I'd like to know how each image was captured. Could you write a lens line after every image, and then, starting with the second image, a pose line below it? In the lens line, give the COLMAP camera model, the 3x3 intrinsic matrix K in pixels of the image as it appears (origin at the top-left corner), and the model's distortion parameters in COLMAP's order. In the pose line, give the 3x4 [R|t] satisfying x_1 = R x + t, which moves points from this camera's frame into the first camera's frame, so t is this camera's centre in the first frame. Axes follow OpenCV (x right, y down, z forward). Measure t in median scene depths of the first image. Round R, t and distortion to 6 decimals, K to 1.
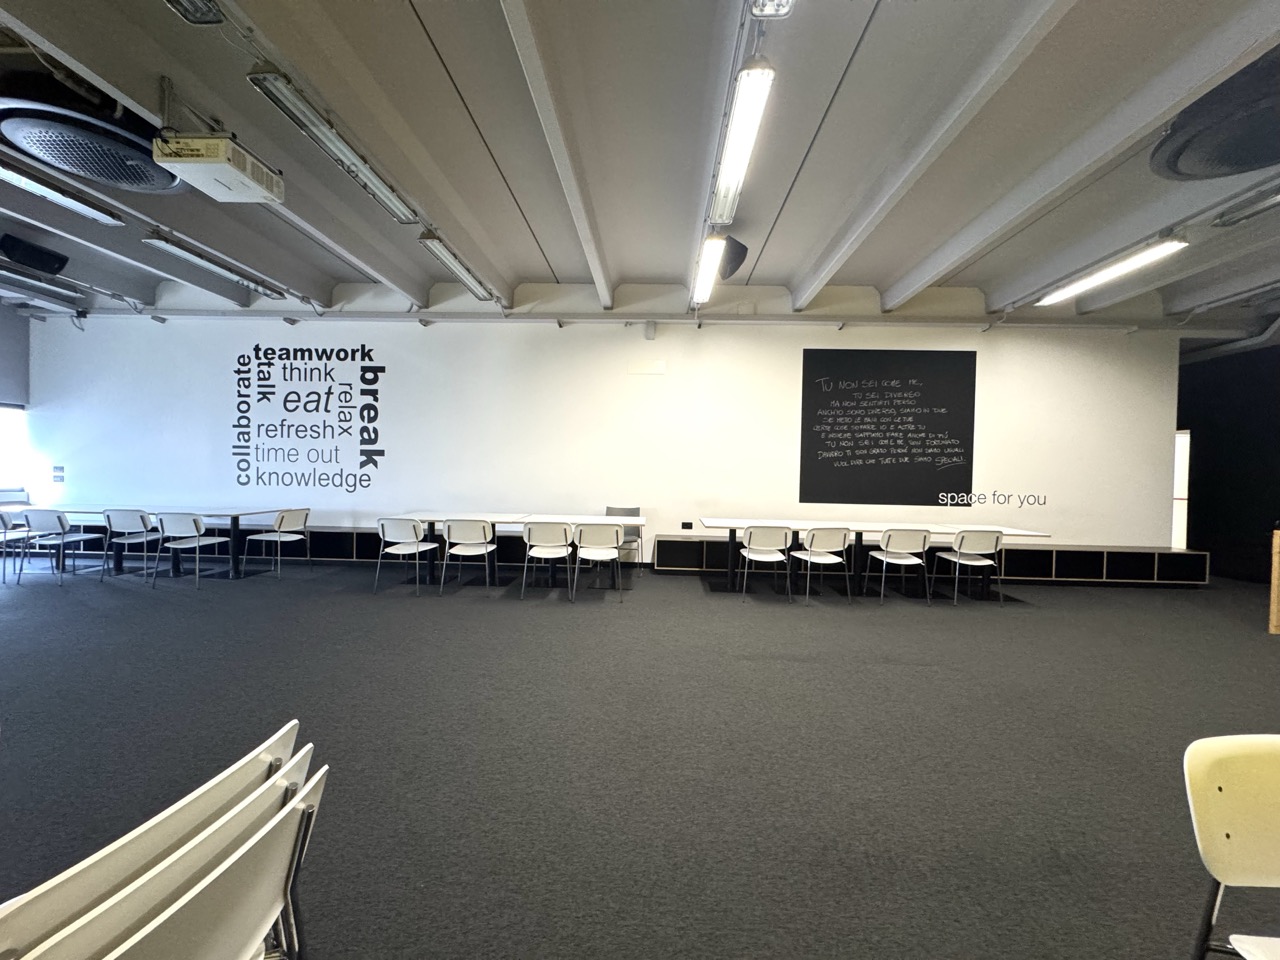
lens RADIAL K [[512.9, 0, 639.0], [0, 512.9, 478.4], [0, 0, 1]] dist [0.002299, -0.000145]
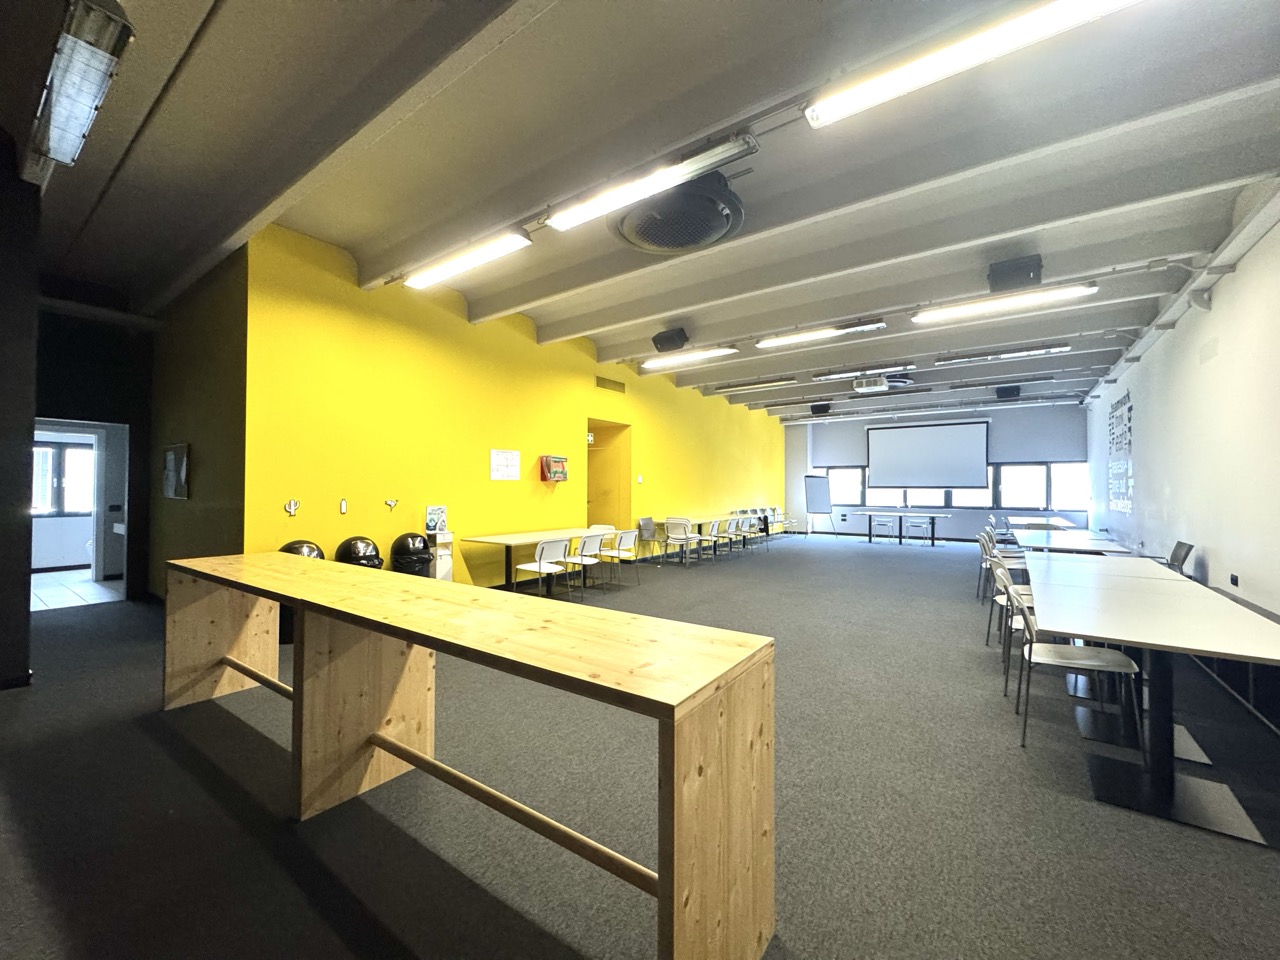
lens RADIAL K [[512.9, 0, 644.9], [0, 512.9, 481.3], [0, 0, 1]] dist [0.002299, -0.000145]
pose [[-0.542800, -0.031219, -0.839282, 1.038869], [-0.038532, 0.999182, -0.012247, 0.000797], [0.838978, 0.025692, -0.543559, 0.754986]]
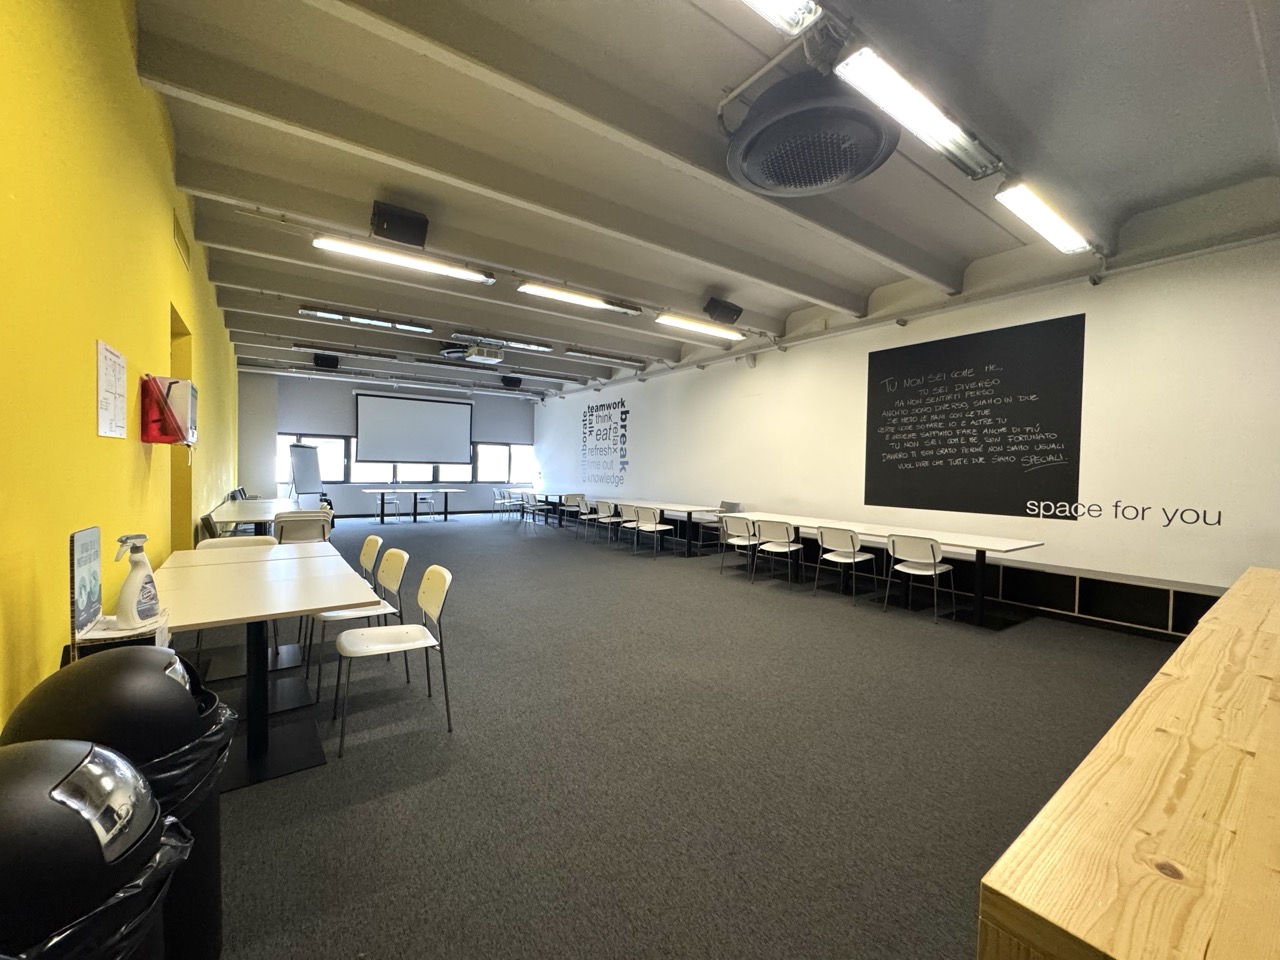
lens RADIAL K [[512.9, 0, 641.5], [0, 512.9, 474.2], [0, 0, 1]] dist [0.002299, -0.000145]
pose [[0.619968, -0.000336, -0.784627, 0.837999], [-0.031169, 0.999200, -0.025055, 0.025947], [0.784008, 0.039989, 0.619462, 0.032279]]
